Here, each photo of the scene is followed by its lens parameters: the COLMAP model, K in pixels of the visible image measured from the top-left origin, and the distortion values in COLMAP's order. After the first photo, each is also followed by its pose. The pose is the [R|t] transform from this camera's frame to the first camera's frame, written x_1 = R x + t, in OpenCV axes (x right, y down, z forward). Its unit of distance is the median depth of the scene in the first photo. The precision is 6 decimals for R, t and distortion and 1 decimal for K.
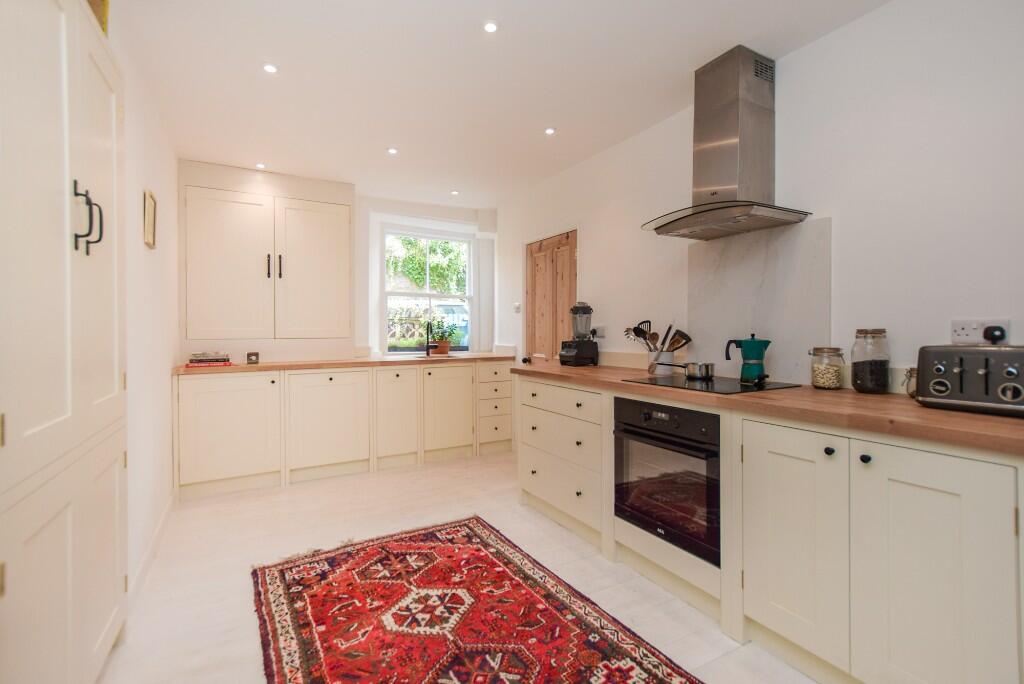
lens RADIAL K [[460.7, 0, 490.4], [0, 460.7, 333.8], [0, 0, 1]] dist [0.004174, 0.000608]
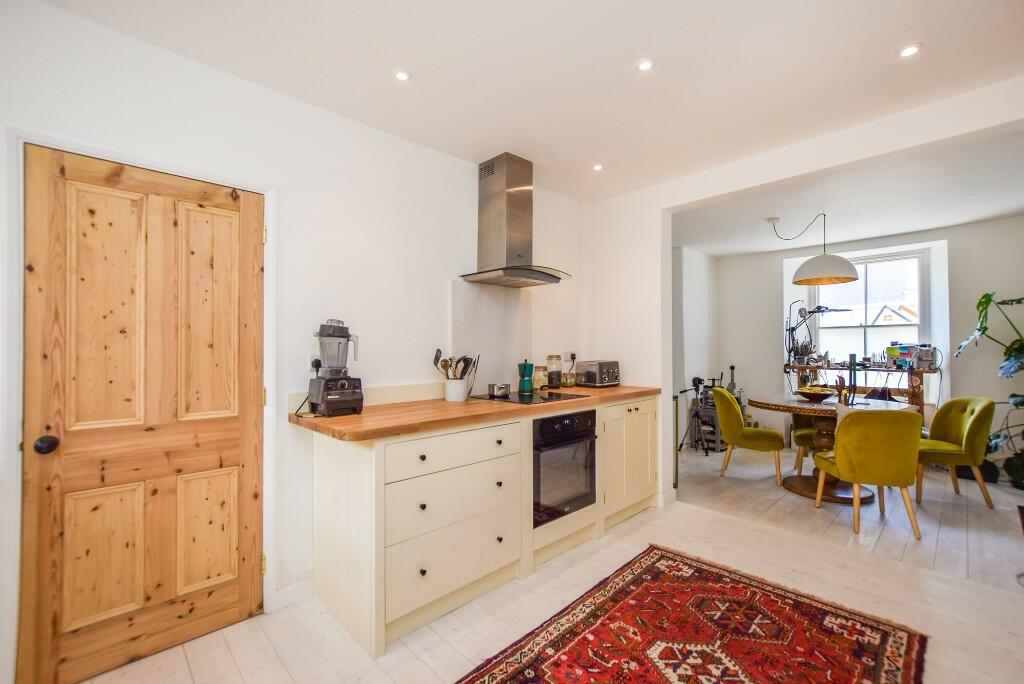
lens RADIAL K [[460.7, 0, 511.7], [0, 460.7, 343.9], [0, 0, 1]] dist [0.004174, 0.000608]
pose [[-0.304185, 0.011550, 0.952543, -0.843850], [0.012467, 0.999889, -0.008143, -0.039591], [-0.952532, 0.009399, -0.304295, 1.532082]]
